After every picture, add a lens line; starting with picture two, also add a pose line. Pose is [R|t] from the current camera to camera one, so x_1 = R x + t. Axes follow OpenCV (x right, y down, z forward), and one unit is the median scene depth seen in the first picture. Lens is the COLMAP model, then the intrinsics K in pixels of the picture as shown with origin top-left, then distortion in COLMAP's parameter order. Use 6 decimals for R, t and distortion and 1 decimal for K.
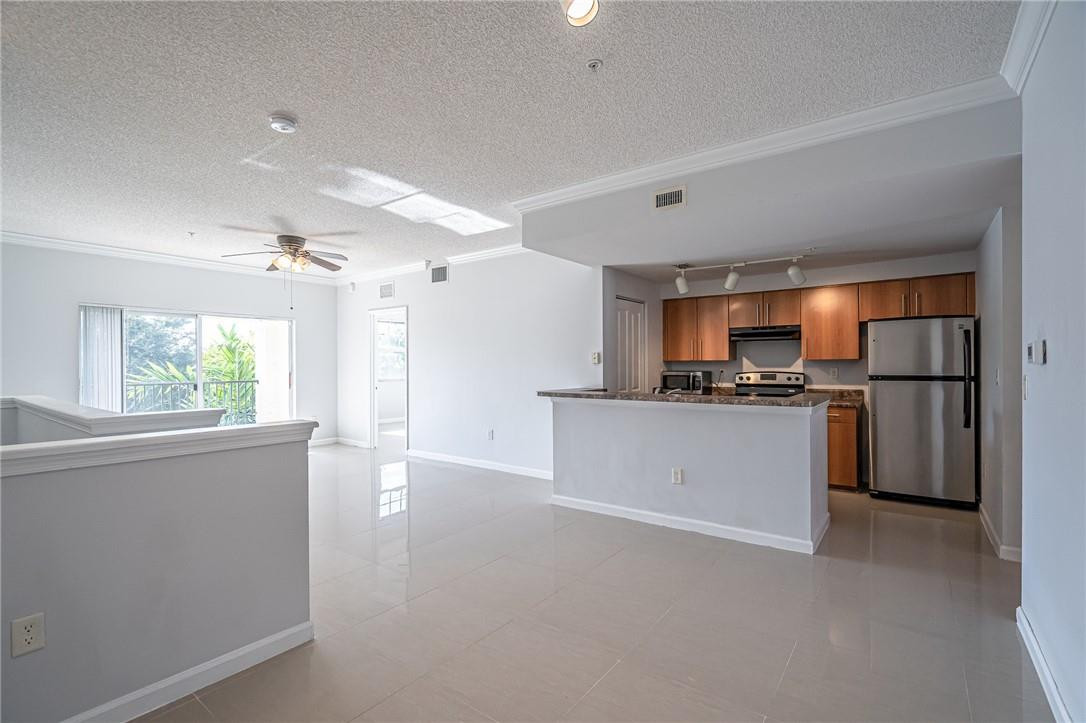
lens RADIAL K [[498.3, 0, 547.3], [0, 498.3, 362.7], [0, 0, 1]] dist [0.001373, 0.000814]
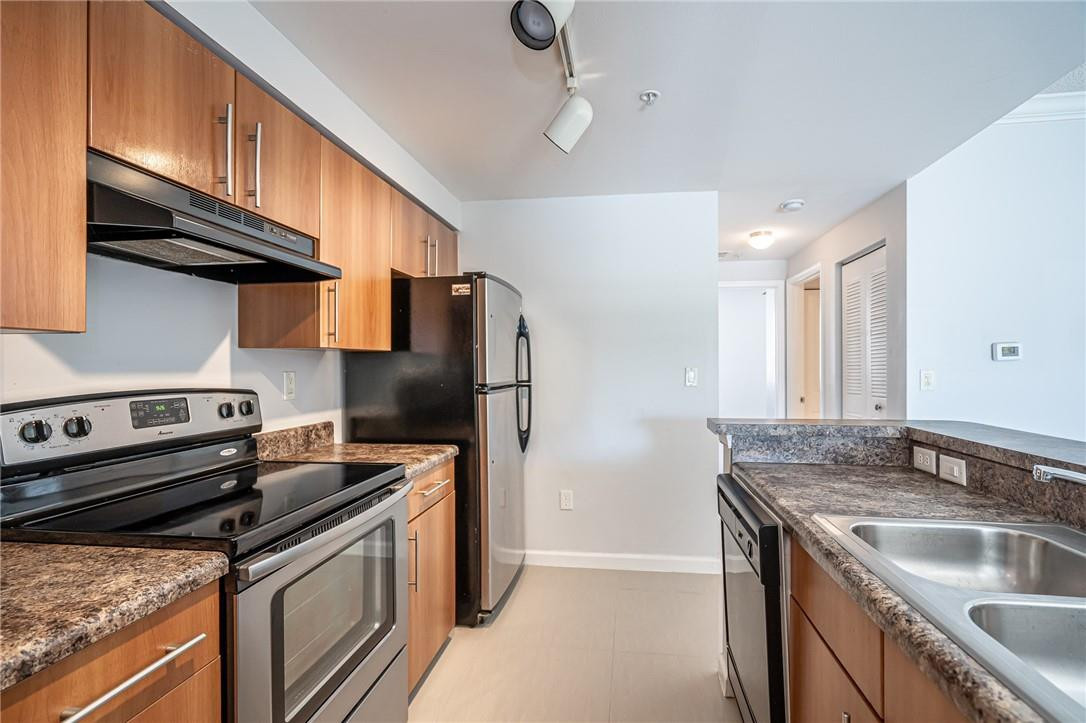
lens RADIAL K [[498.3, 0, 565.6], [0, 498.3, 369.9], [0, 0, 1]] dist [0.001373, 0.000814]
pose [[-0.463290, 0.003546, 0.886200, 0.136906], [0.008371, 0.999965, 0.000375, 0.010033], [-0.886167, 0.007592, -0.463303, 0.969522]]
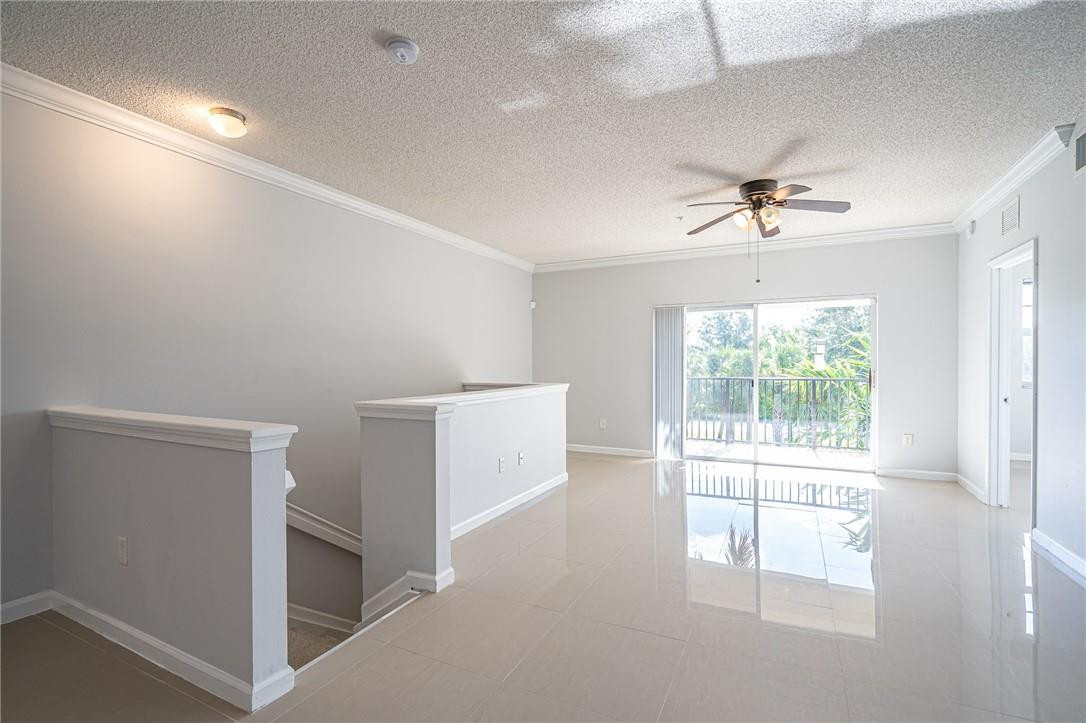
lens RADIAL K [[498.3, 0, 550.4], [0, 498.3, 367.4], [0, 0, 1]] dist [0.001373, 0.000814]
pose [[0.180246, 0.010751, -0.983563, 0.151847], [0.004163, 0.999923, 0.011693, 0.008639], [0.983613, -0.006202, 0.180187, 0.549405]]
